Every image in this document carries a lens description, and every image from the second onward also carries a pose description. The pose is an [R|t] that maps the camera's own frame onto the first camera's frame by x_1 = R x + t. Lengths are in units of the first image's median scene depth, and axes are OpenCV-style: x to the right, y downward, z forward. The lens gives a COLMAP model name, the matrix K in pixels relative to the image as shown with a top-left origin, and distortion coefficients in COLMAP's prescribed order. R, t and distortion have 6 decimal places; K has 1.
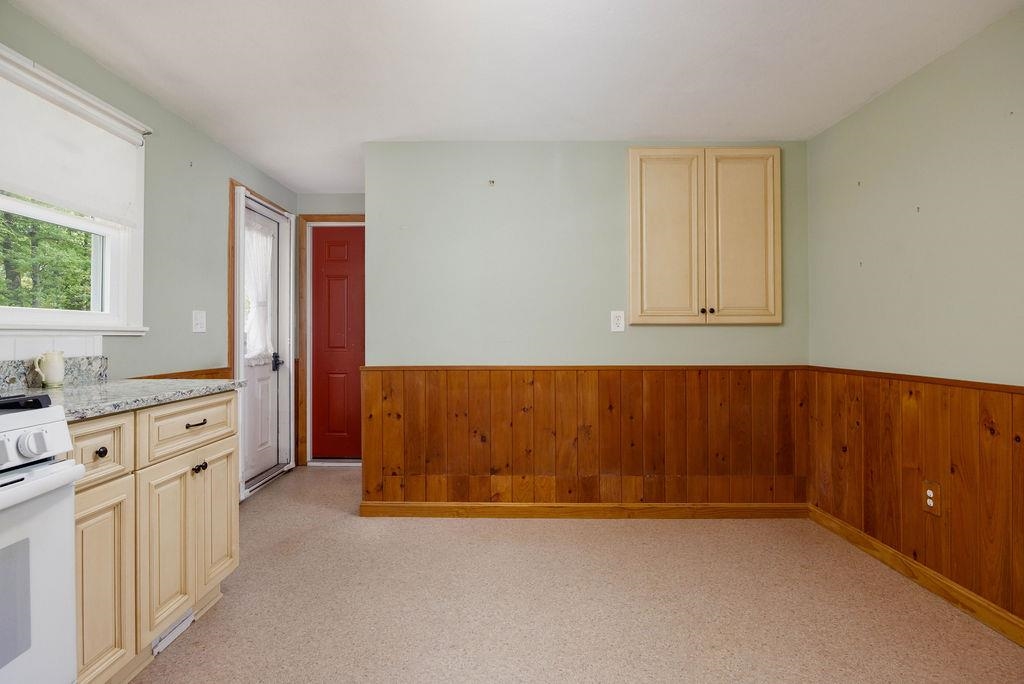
lens RADIAL K [[515.9, 0, 506.2], [0, 515.9, 336.6], [0, 0, 1]] dist [-0.001207, -0.000587]
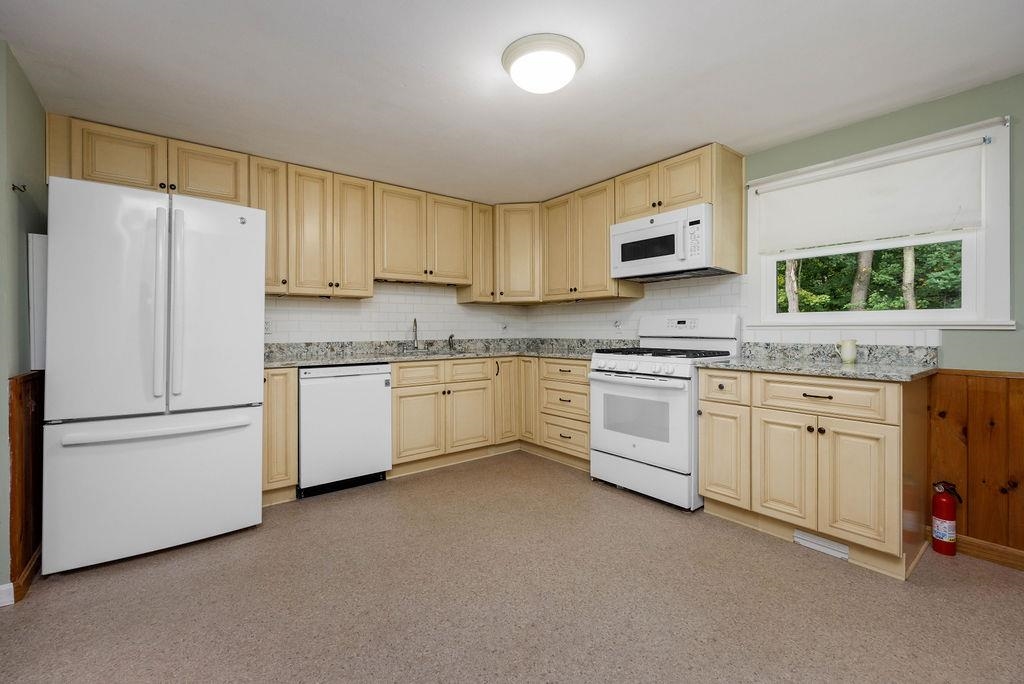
lens RADIAL K [[429.0, 0, 516.7], [0, 429.0, 334.9], [0, 0, 1]] dist [0.011476, -0.000462]
pose [[-0.771944, 0.009905, -0.635614, 0.729346], [0.000111, 0.999881, 0.015446, -0.006343], [0.635691, 0.011853, -0.771853, 1.408643]]
